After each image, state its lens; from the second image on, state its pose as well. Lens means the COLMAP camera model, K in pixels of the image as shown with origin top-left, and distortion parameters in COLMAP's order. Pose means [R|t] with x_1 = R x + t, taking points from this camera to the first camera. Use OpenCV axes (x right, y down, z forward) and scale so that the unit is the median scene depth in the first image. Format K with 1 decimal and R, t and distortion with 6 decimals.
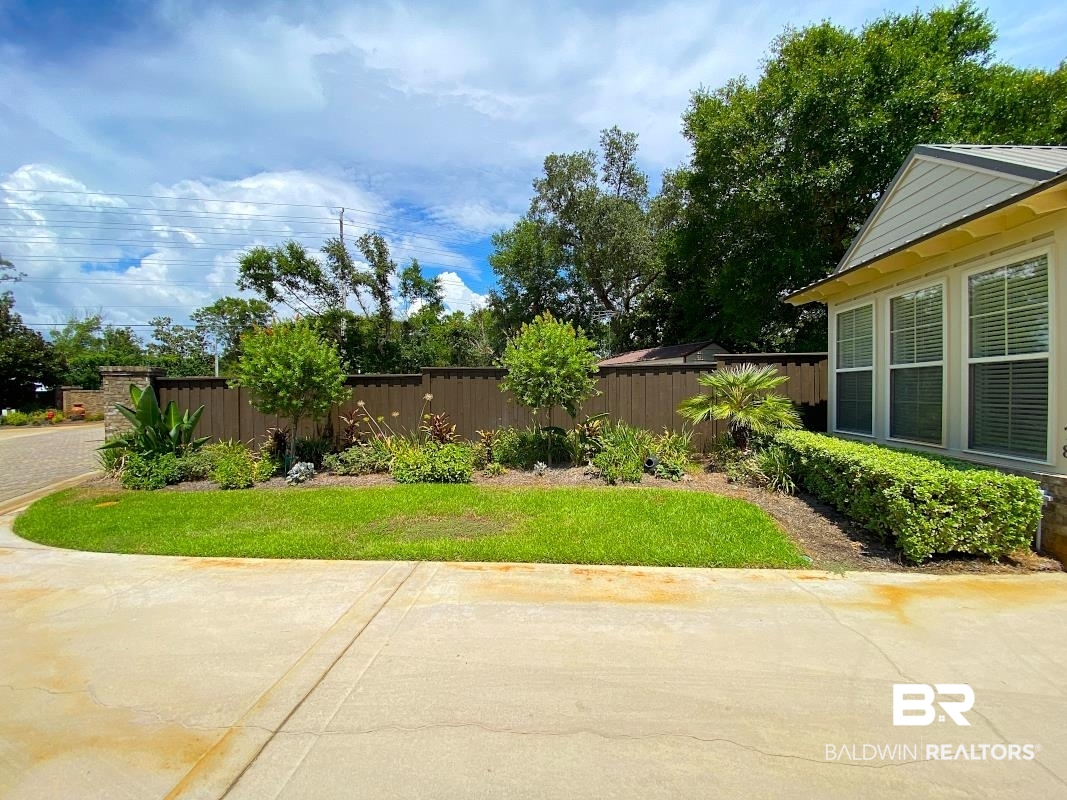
lens RADIAL K [[429.8, 0, 533.5], [0, 429.8, 400.0], [0, 0, 1]] dist [-0.001801, -0.000309]
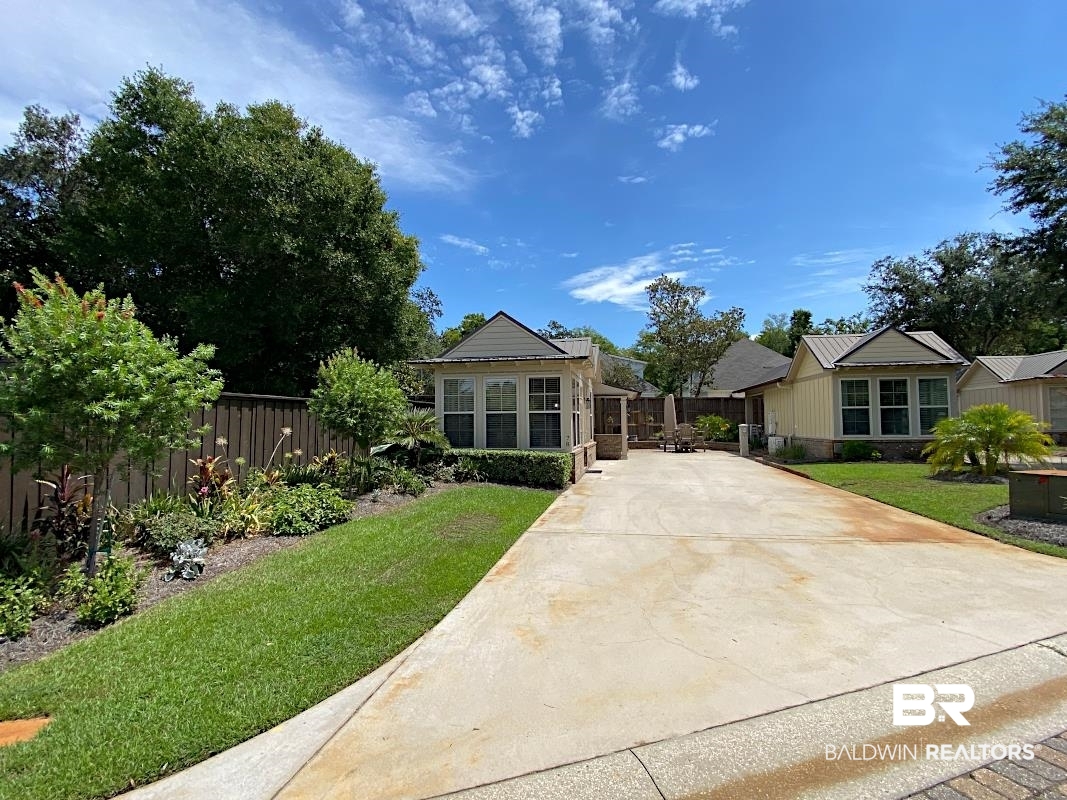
lens RADIAL K [[503.9, 0, 533.5], [0, 503.9, 400.0], [0, 0, 1]] dist [0.000238, 0.000013]
pose [[0.083709, 0.056597, 0.994882, -2.050536], [0.001904, 0.998375, -0.056956, 0.007513], [-0.996488, 0.006662, 0.083465, 0.794112]]
